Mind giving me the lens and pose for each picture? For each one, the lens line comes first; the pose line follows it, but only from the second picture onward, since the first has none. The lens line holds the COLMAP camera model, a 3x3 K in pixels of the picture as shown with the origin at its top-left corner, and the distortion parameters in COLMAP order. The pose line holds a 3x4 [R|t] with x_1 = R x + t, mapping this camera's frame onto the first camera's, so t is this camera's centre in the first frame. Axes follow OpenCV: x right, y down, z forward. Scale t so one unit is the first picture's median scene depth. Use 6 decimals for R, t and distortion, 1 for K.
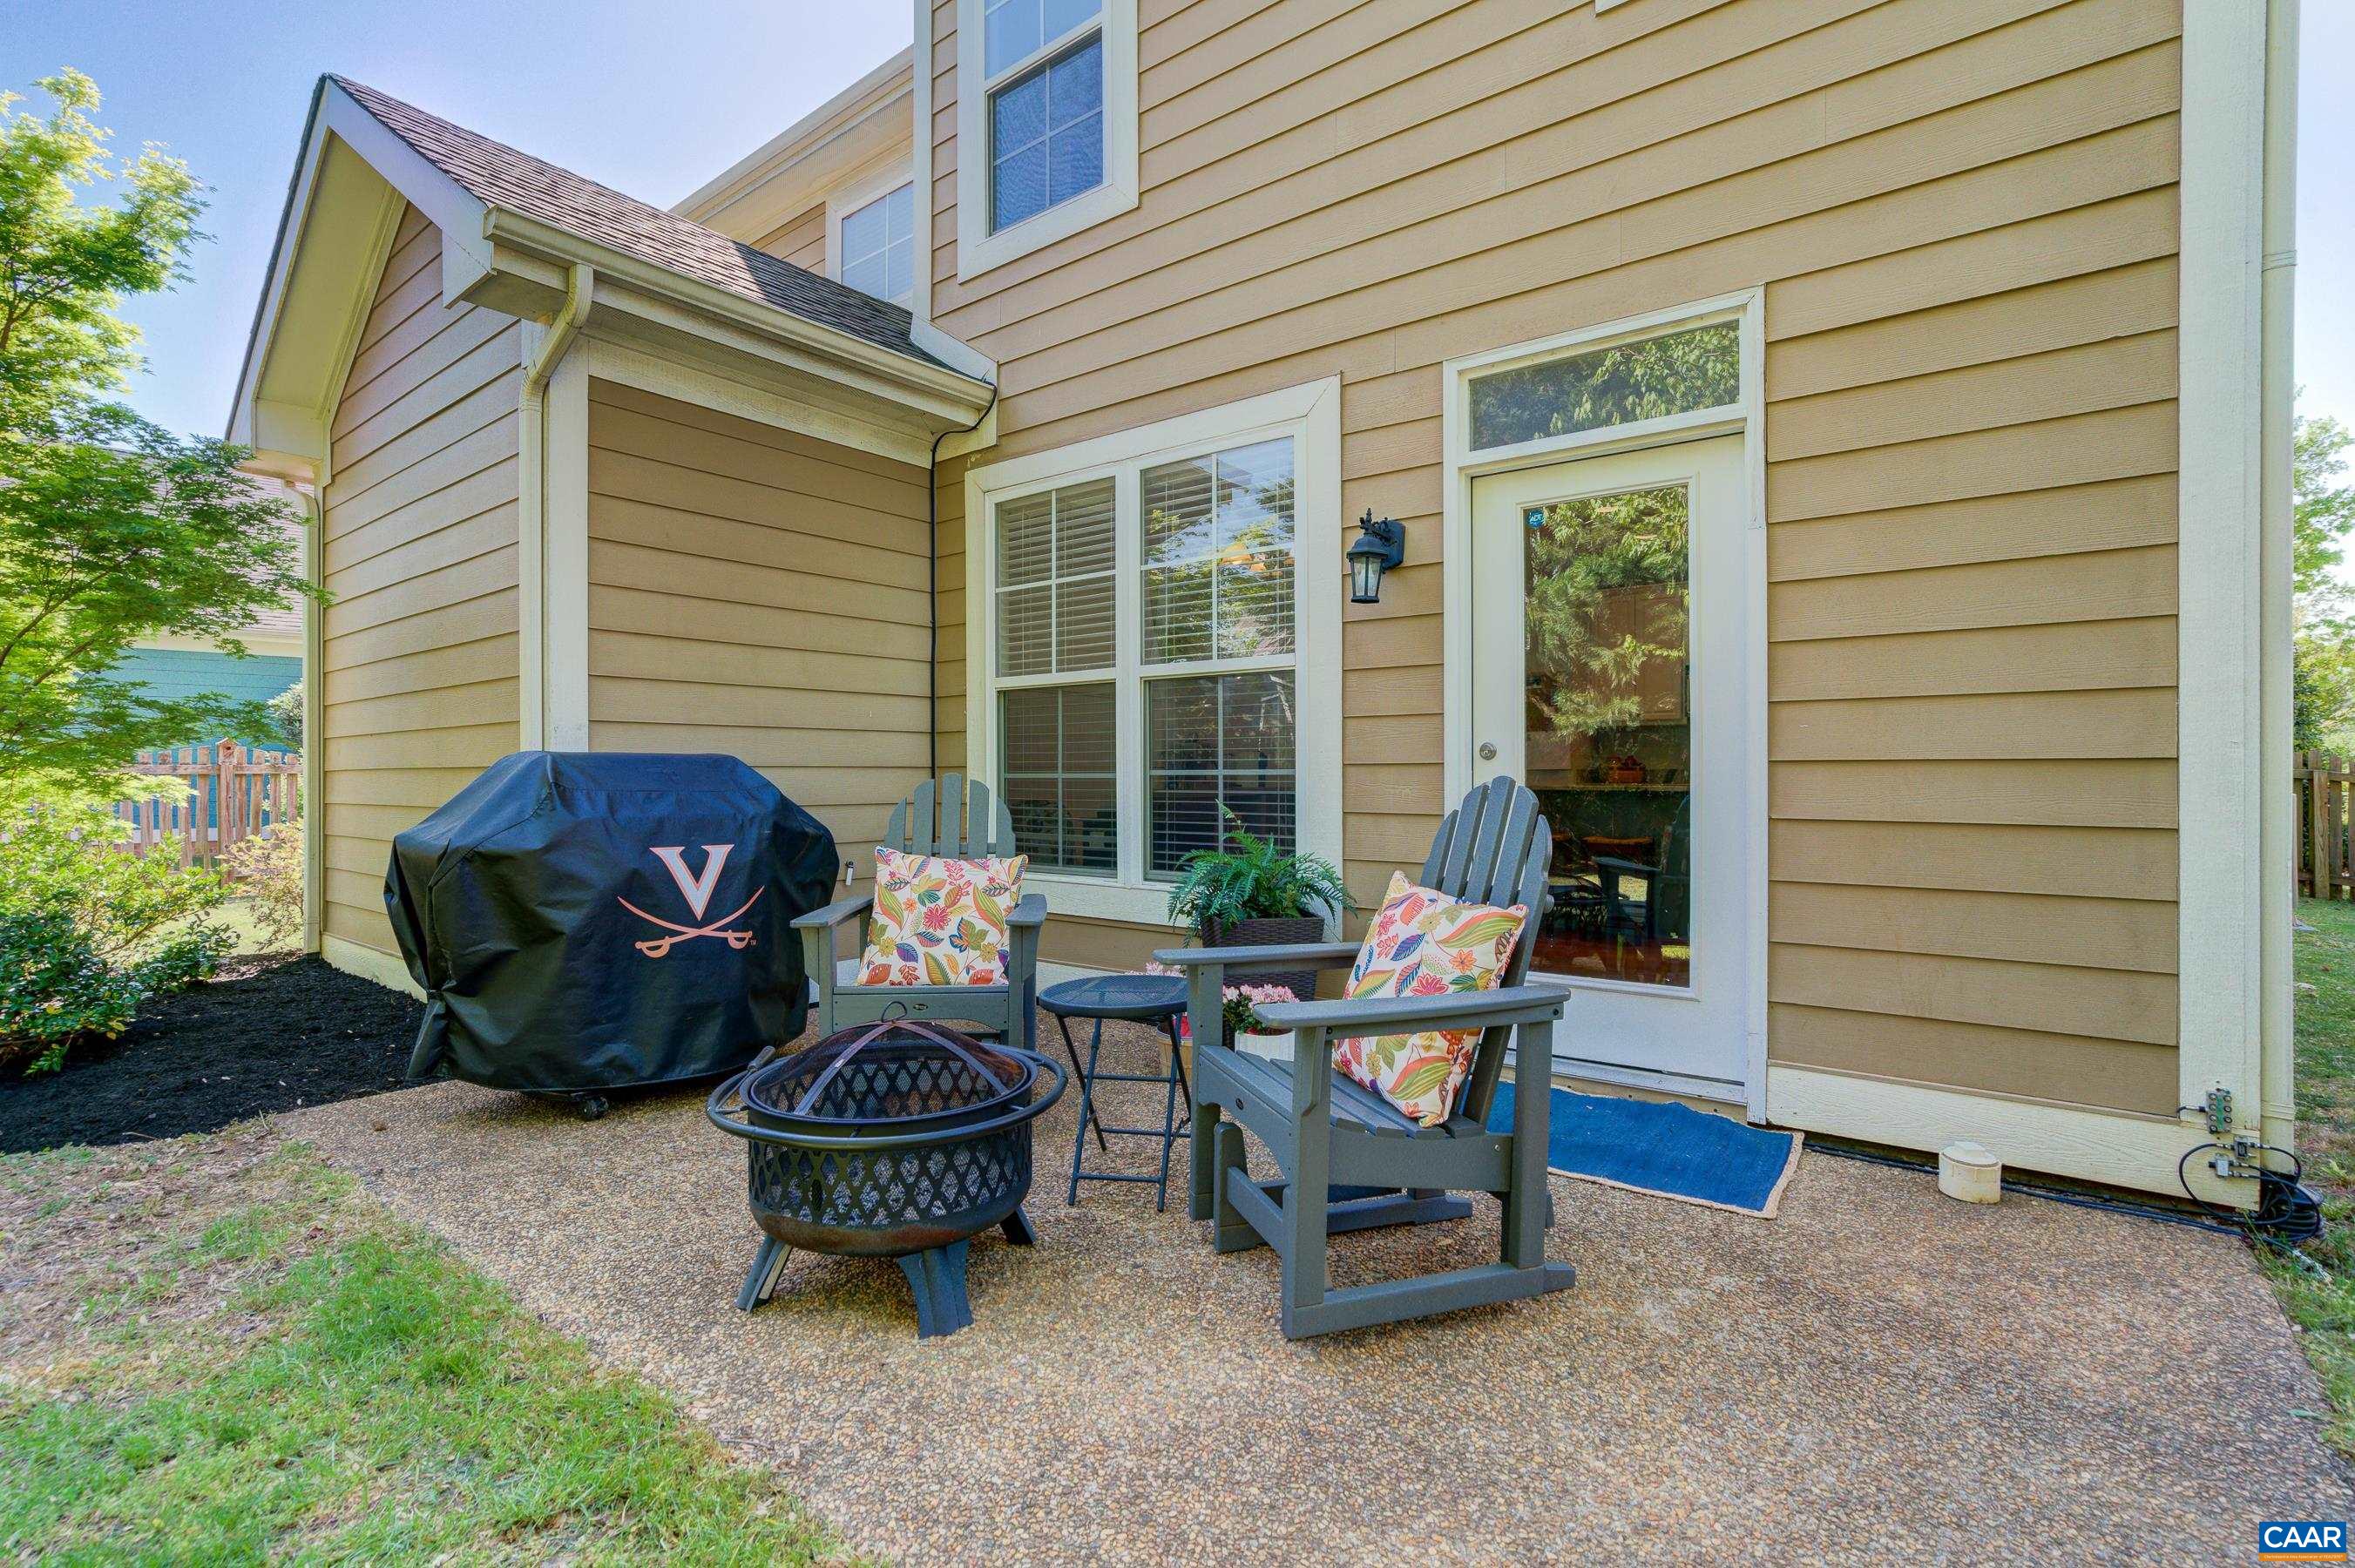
lens RADIAL K [[1091.7, 0, 1179.5], [0, 1091.7, 778.4], [0, 0, 1]] dist [-0.046904, 0.024591]
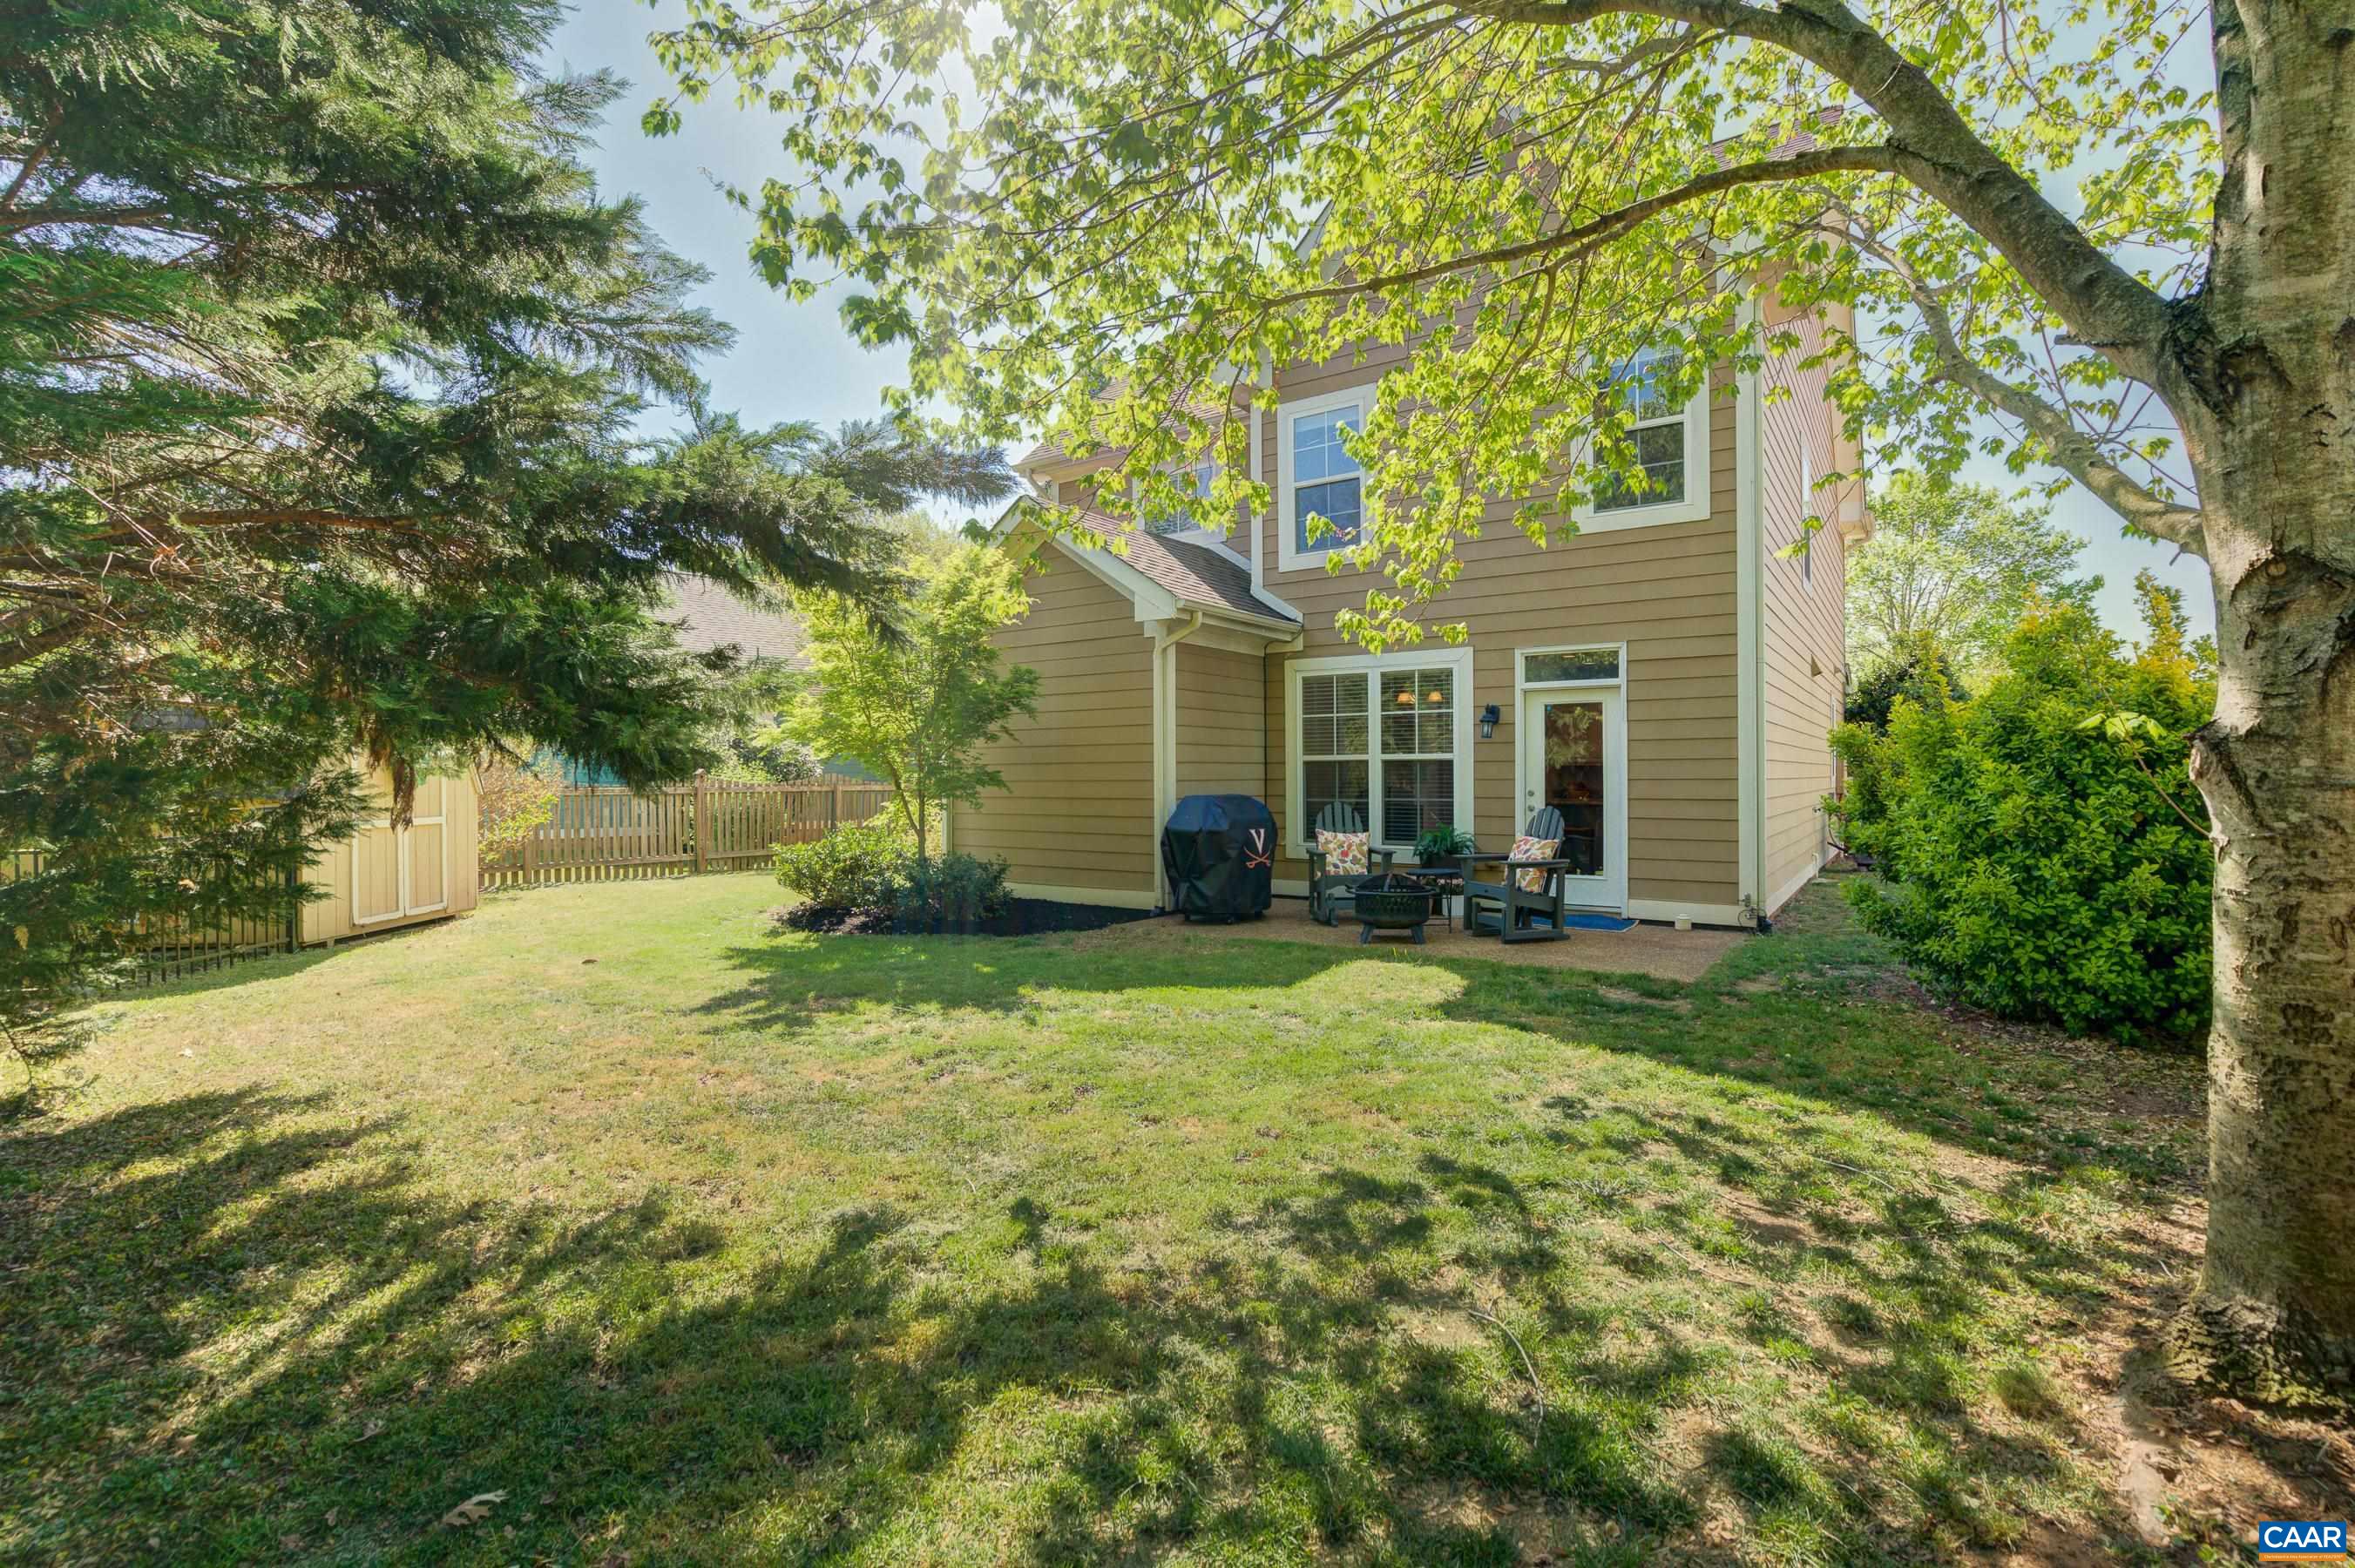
lens RADIAL K [[1091.7, 0, 1179.5], [0, 1091.7, 778.4], [0, 0, 1]] dist [-0.046904, 0.024591]
pose [[0.998998, -0.000693, 0.044751, -0.668765], [0.000755, 0.999999, -0.001367, -0.055672], [-0.044750, 0.001399, 0.998997, -1.561281]]
